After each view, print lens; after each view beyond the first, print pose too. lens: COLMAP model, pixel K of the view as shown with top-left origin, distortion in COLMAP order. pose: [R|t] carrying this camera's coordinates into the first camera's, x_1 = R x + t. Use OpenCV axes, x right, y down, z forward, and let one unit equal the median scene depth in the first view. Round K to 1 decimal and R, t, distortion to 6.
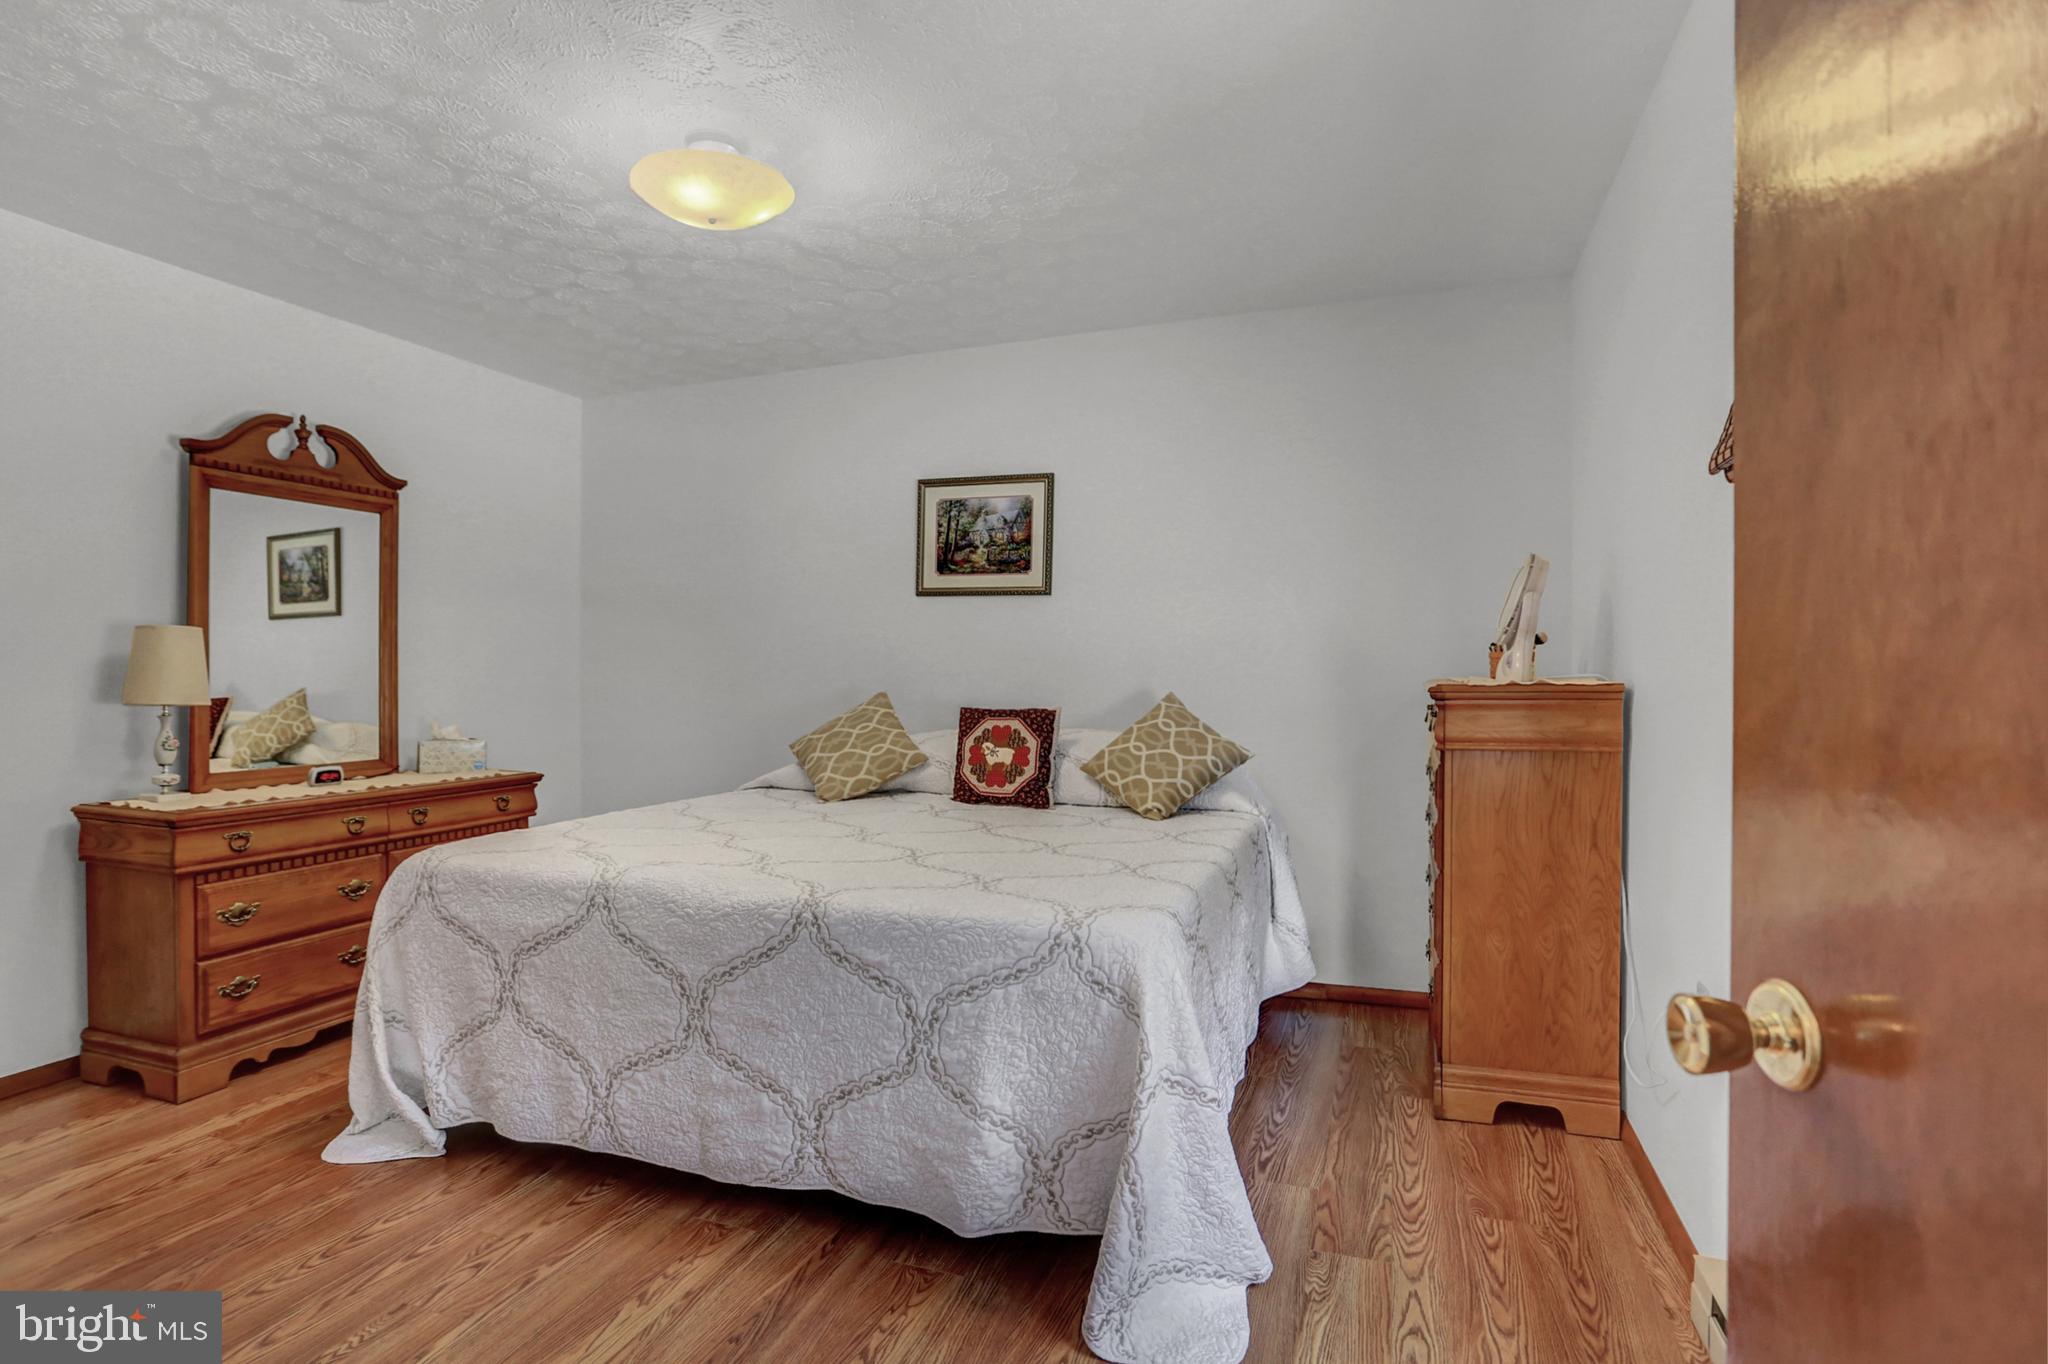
lens RADIAL K [[1049.4, 0, 1024.0], [0, 1049.4, 682.0], [0, 0, 1]] dist [-0.081701, 0.039692]
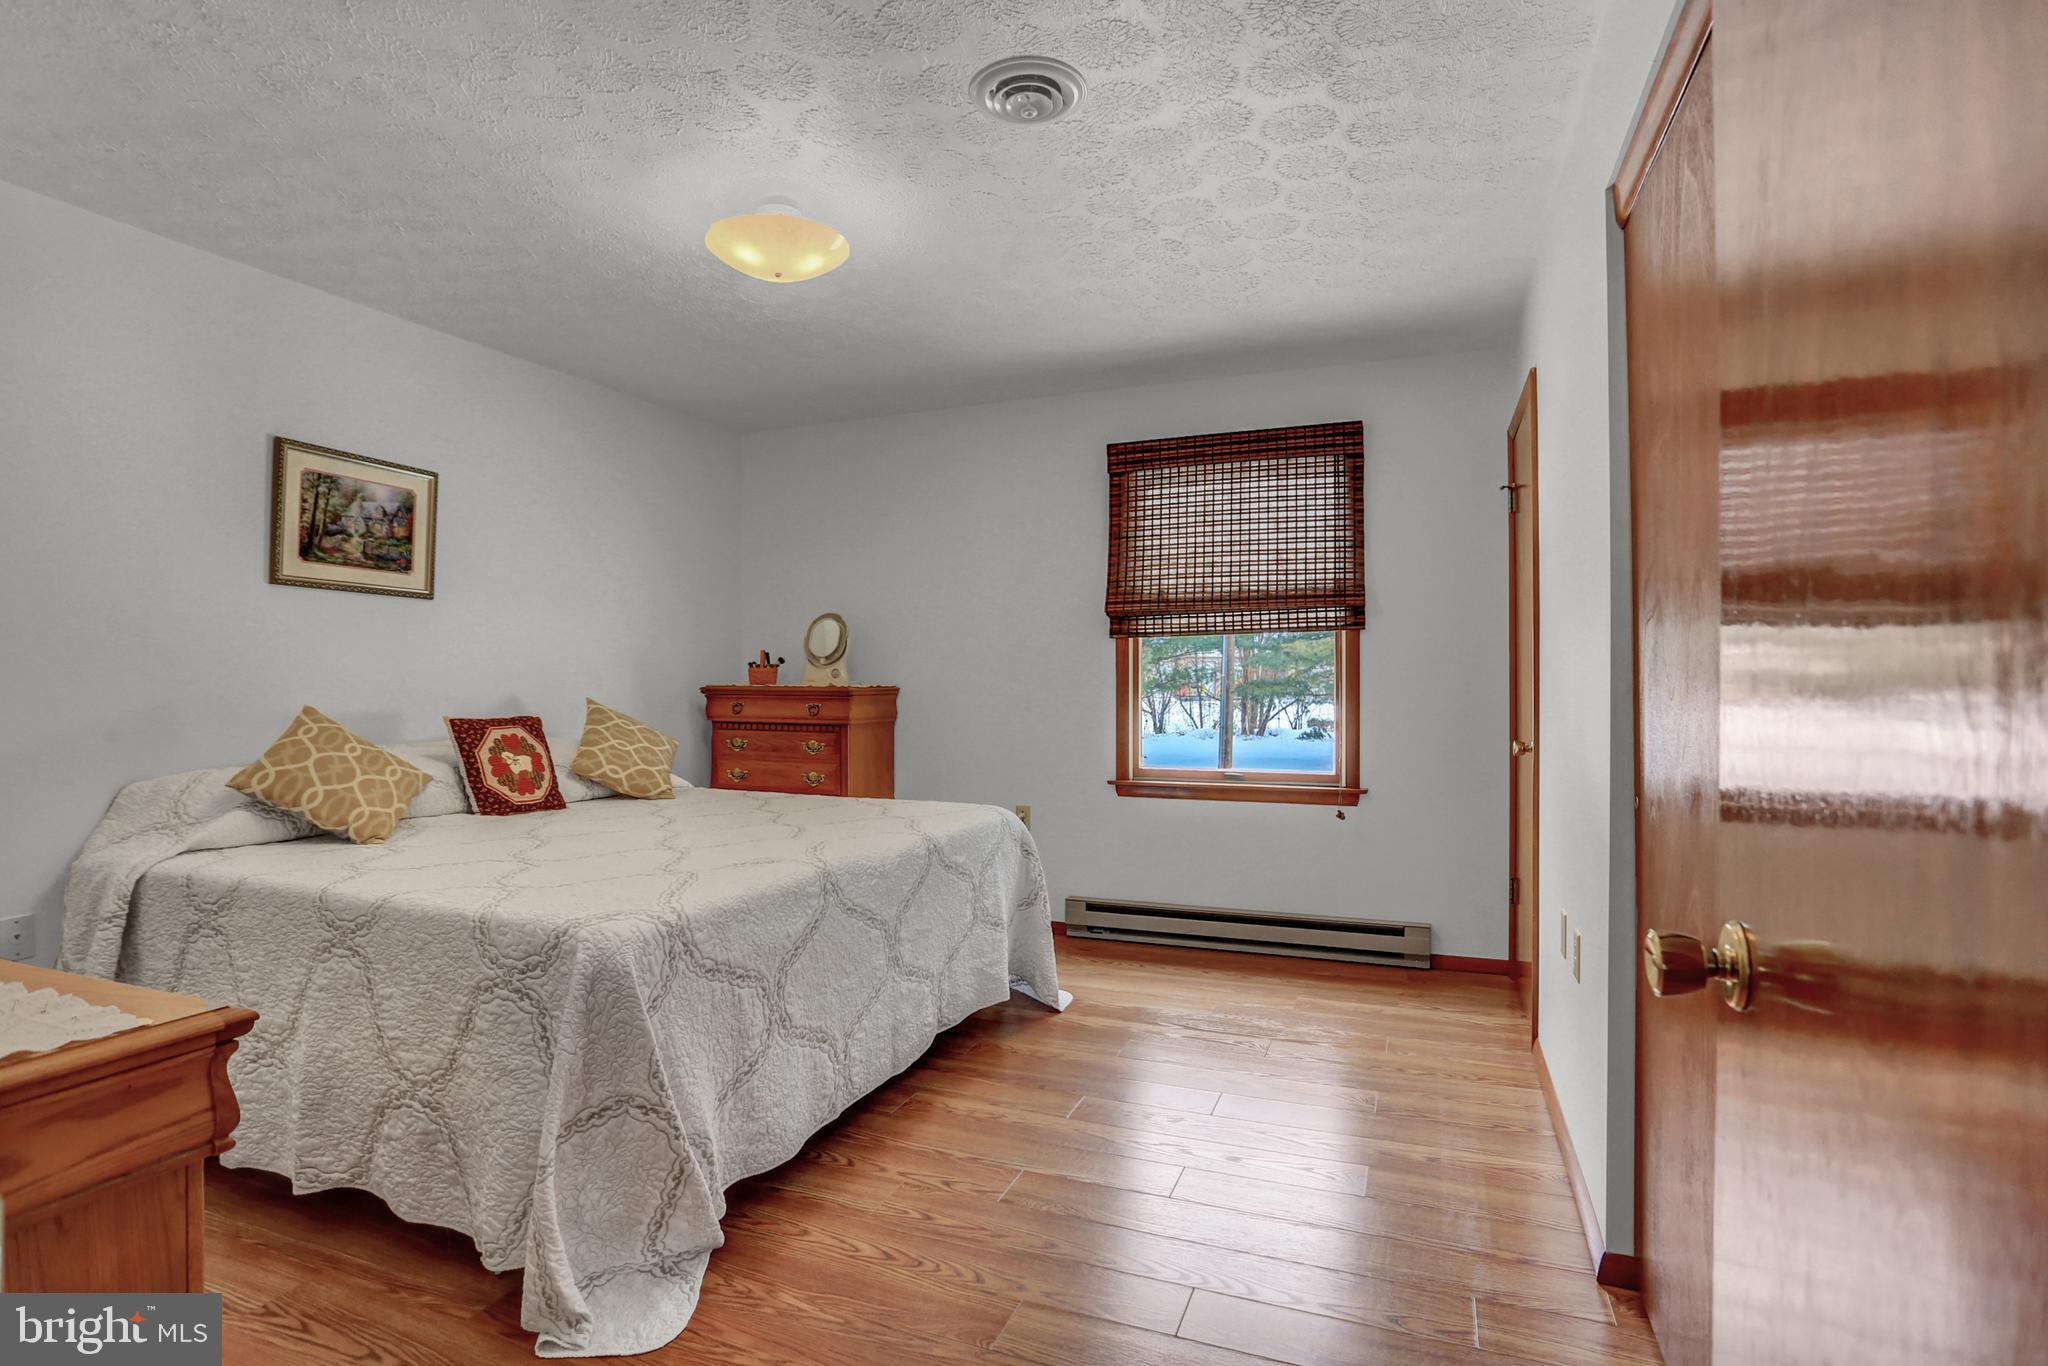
lens RADIAL K [[1004.4, 0, 1014.4], [0, 1004.4, 679.2], [0, 0, 1]] dist [-0.077725, 0.035384]
pose [[0.036735, 0.000661, 0.999325, -0.840633], [0.011737, 0.999931, -0.001093, -0.003688], [-0.999256, 0.011769, 0.036725, 0.436831]]
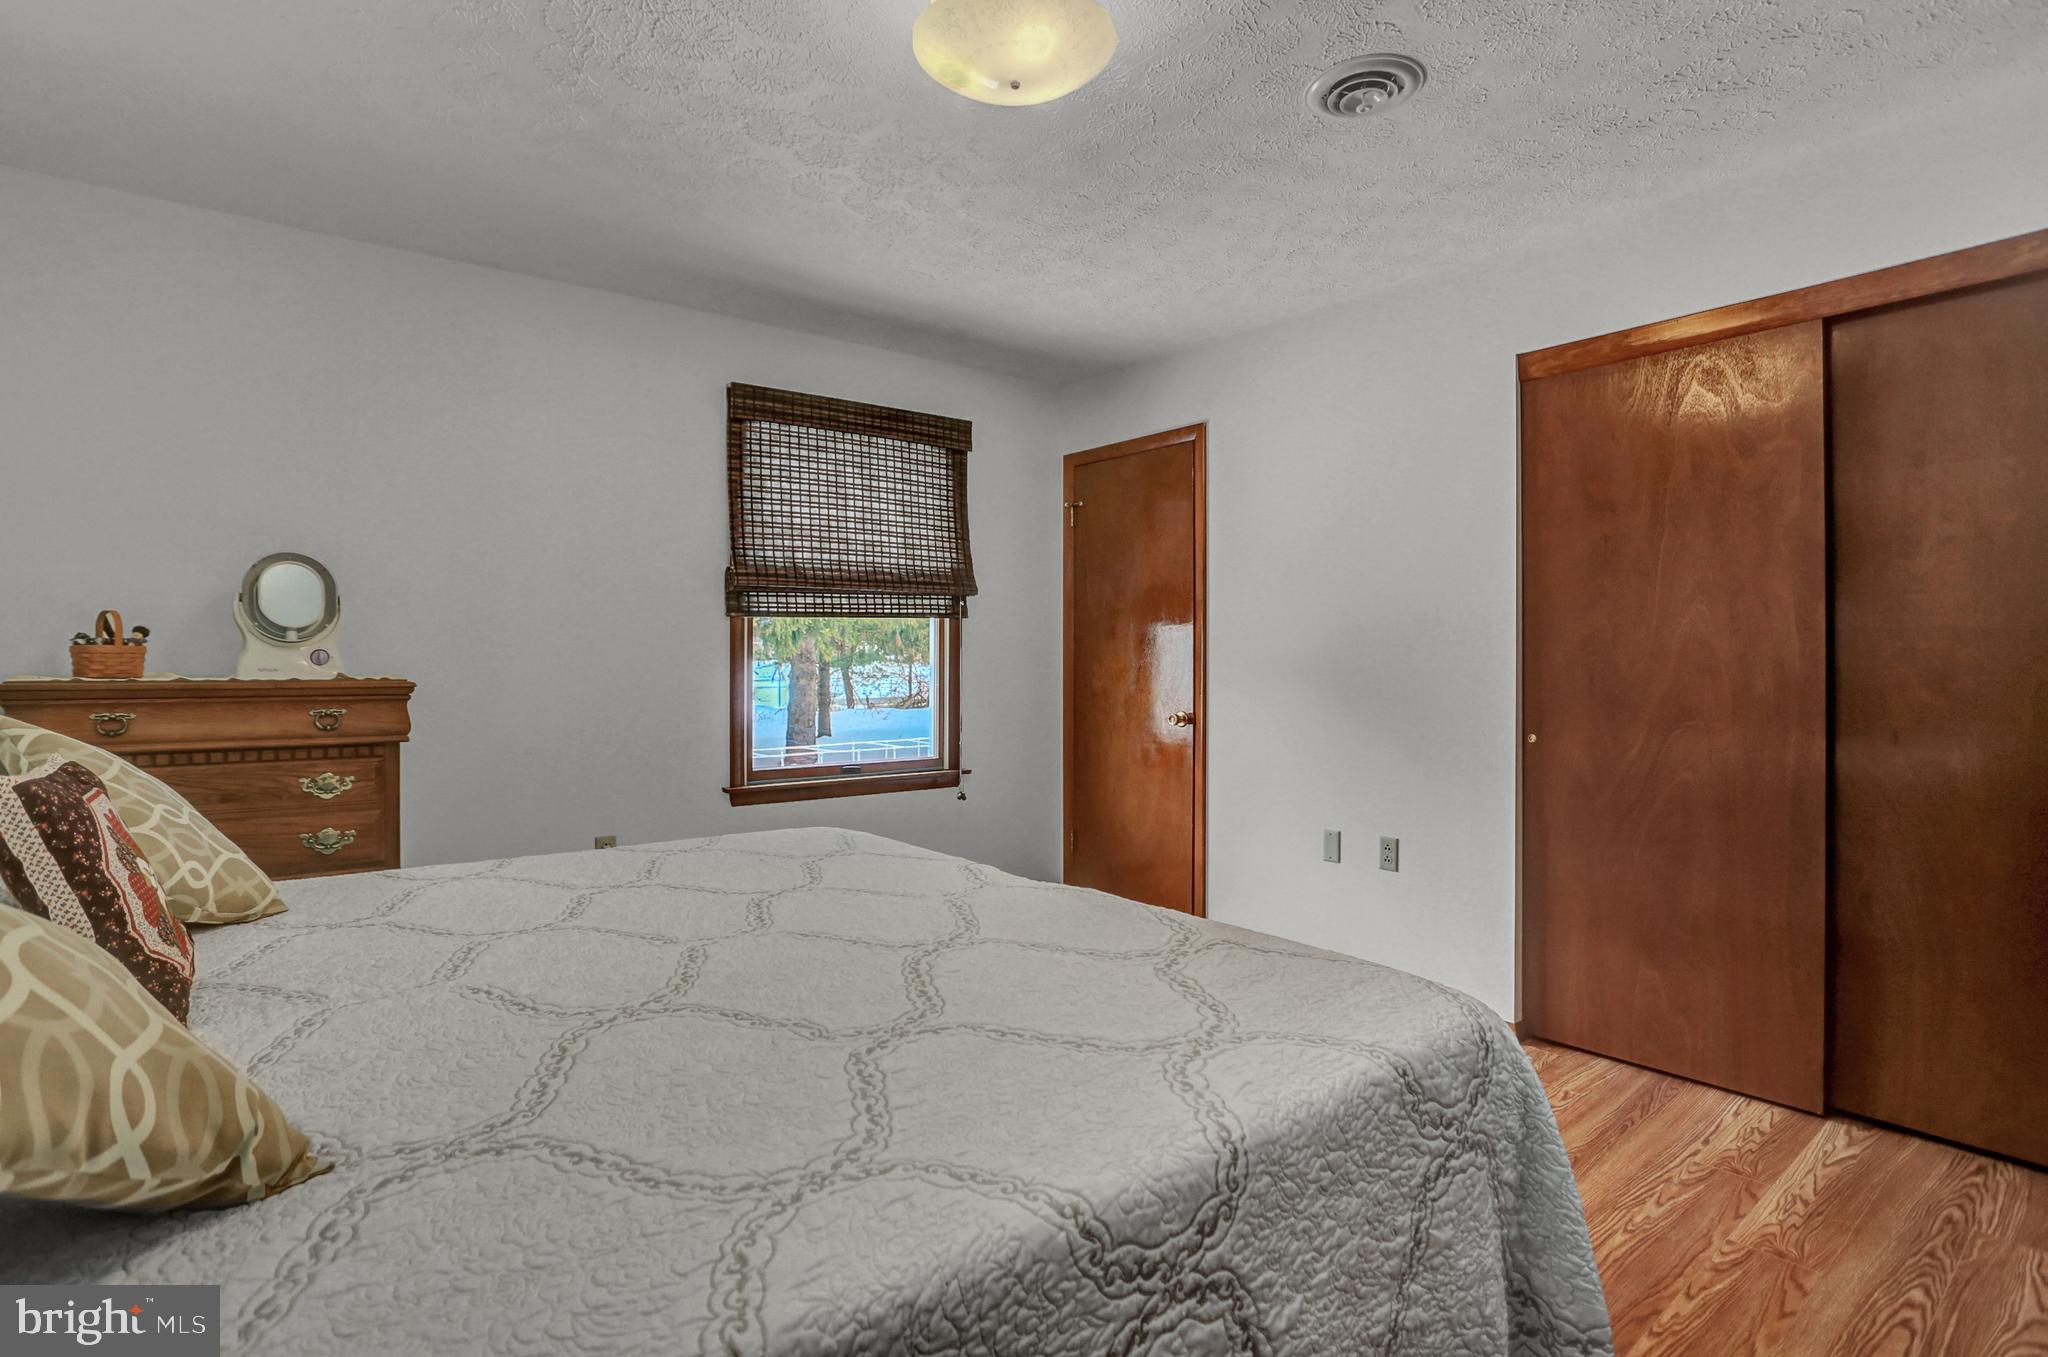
lens RADIAL K [[1004.4, 0, 1014.4], [0, 1004.4, 674.7], [0, 0, 1]] dist [-0.077725, 0.035384]
pose [[-0.853433, -0.004153, 0.521186, -0.428742], [0.007311, 0.999774, 0.019938, -0.011715], [-0.521151, 0.020826, -0.853210, 1.008888]]
